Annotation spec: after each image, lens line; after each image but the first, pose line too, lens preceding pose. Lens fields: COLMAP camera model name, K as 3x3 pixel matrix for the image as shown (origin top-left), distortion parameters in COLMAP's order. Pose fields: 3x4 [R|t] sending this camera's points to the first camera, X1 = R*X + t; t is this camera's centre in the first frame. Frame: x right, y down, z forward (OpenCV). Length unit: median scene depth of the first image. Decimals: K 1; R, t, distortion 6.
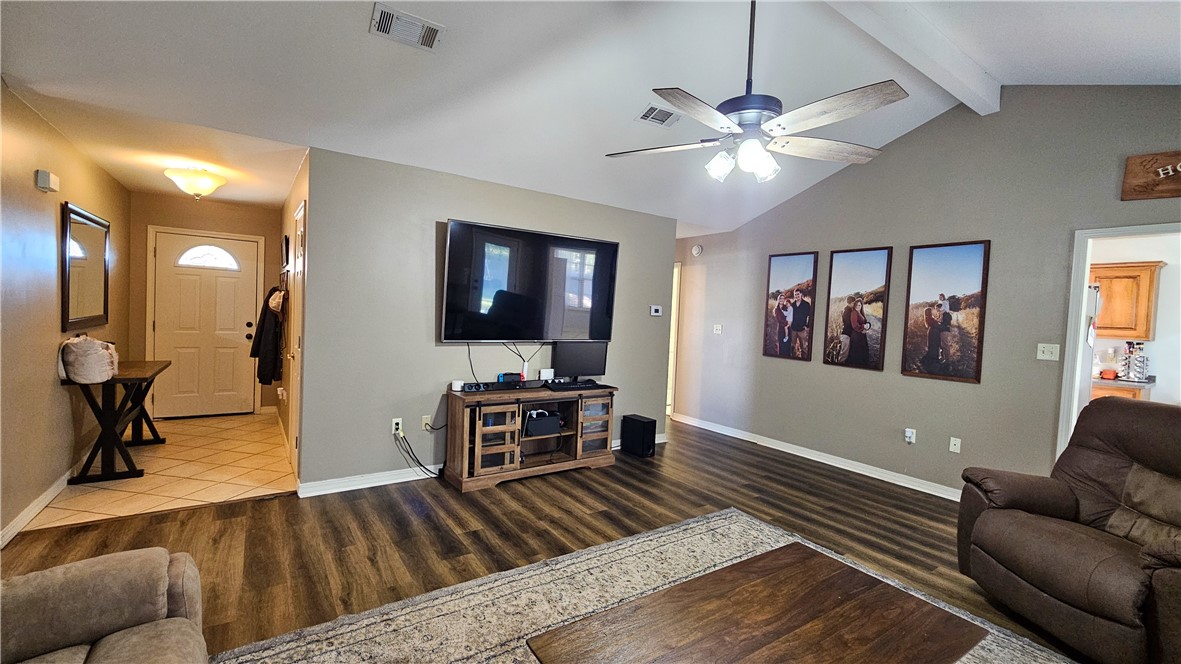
lens RADIAL K [[489.7, 0, 590.5], [0, 489.7, 332.0], [0, 0, 1]] dist [-0.000442, 0.000164]
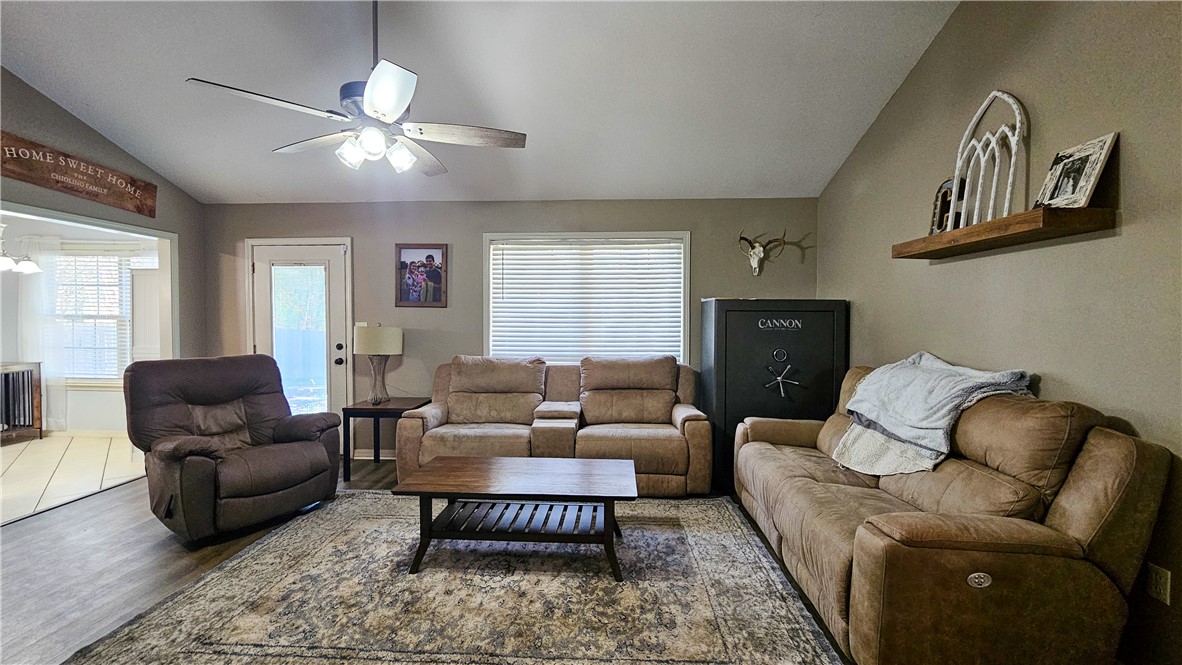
lens RADIAL K [[490.1, 0, 591.0], [0, 490.1, 332.5], [0, 0, 1]] dist [-0.000442, 0.000164]
pose [[-0.784957, -0.064665, 0.616166, -0.321469], [-0.013148, 0.996053, 0.087784, -0.037104], [-0.619411, 0.060805, -0.782709, 0.744716]]
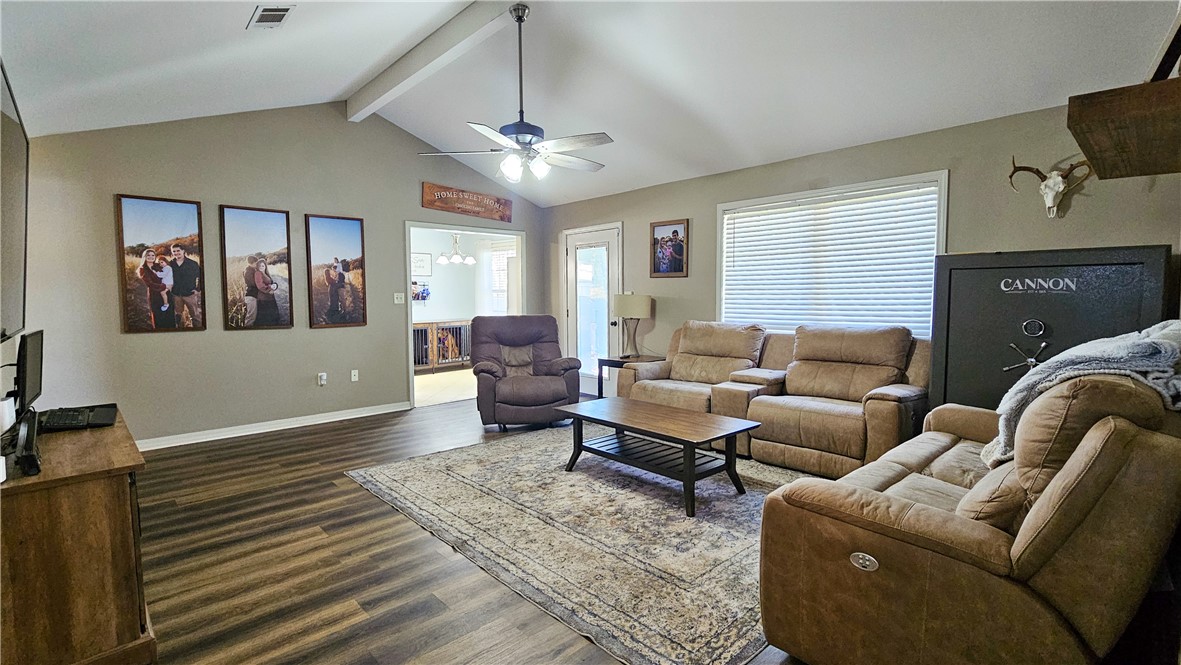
lens RADIAL K [[522.8, 0, 590.5], [0, 522.8, 332.5], [0, 0, 1]] dist [-0.003253, -0.000258]
pose [[-0.150320, -0.114800, 0.981949, -0.623047], [0.039844, 0.991725, 0.122043, -0.023573], [-0.987834, 0.057471, -0.144502, 0.513327]]
